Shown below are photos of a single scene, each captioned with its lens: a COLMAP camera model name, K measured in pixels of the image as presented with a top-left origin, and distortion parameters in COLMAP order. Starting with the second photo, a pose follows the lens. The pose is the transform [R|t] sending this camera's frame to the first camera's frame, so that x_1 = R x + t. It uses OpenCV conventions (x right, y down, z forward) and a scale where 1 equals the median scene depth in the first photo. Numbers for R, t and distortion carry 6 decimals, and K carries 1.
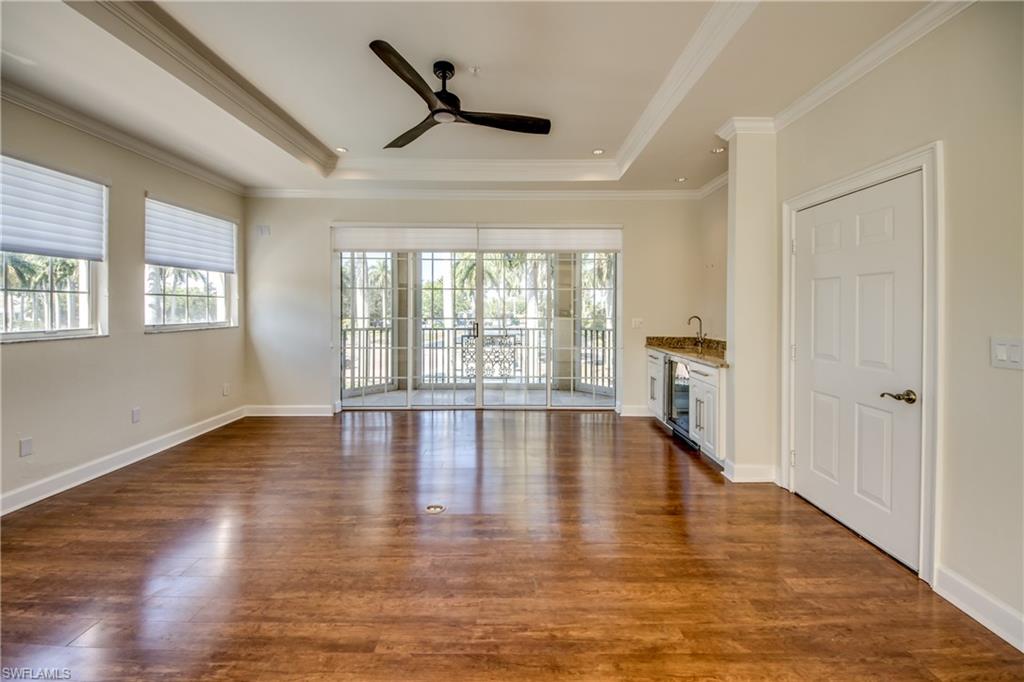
lens RADIAL K [[384.4, 0, 513.5], [0, 384.4, 344.2], [0, 0, 1]] dist [0.030904, -0.019049]
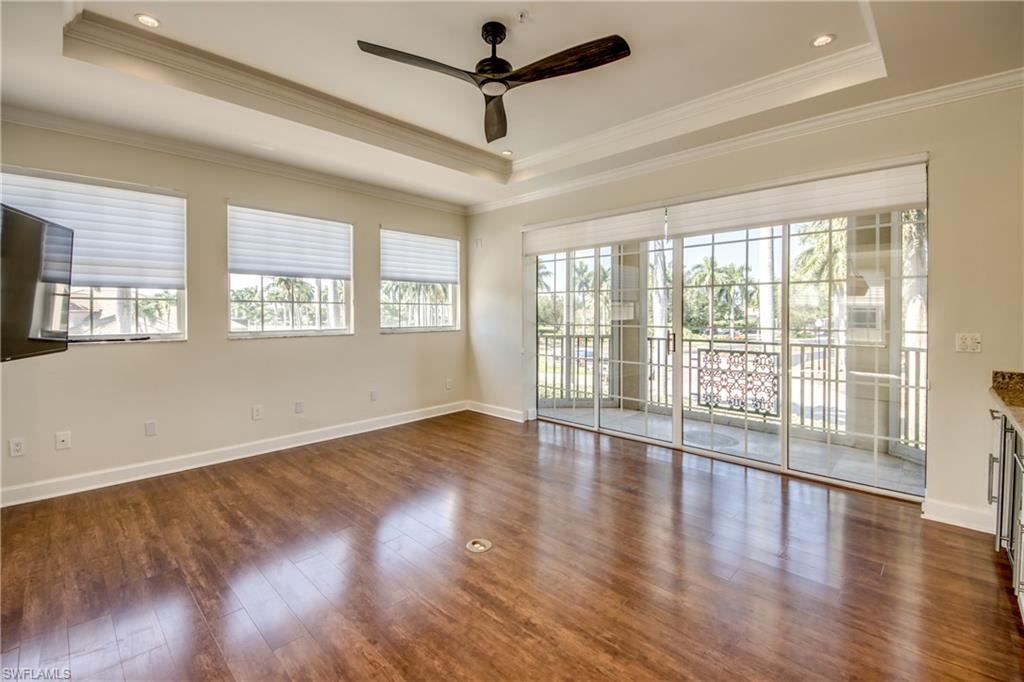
lens RADIAL K [[433.7, 0, 512.0], [0, 433.7, 341.0], [0, 0, 1]] dist [0.017315, -0.000260]
pose [[0.729439, 0.041528, -0.682784, 0.284282], [-0.062018, 0.998060, -0.005551, -0.016746], [0.681228, 0.046394, 0.730599, 0.185163]]
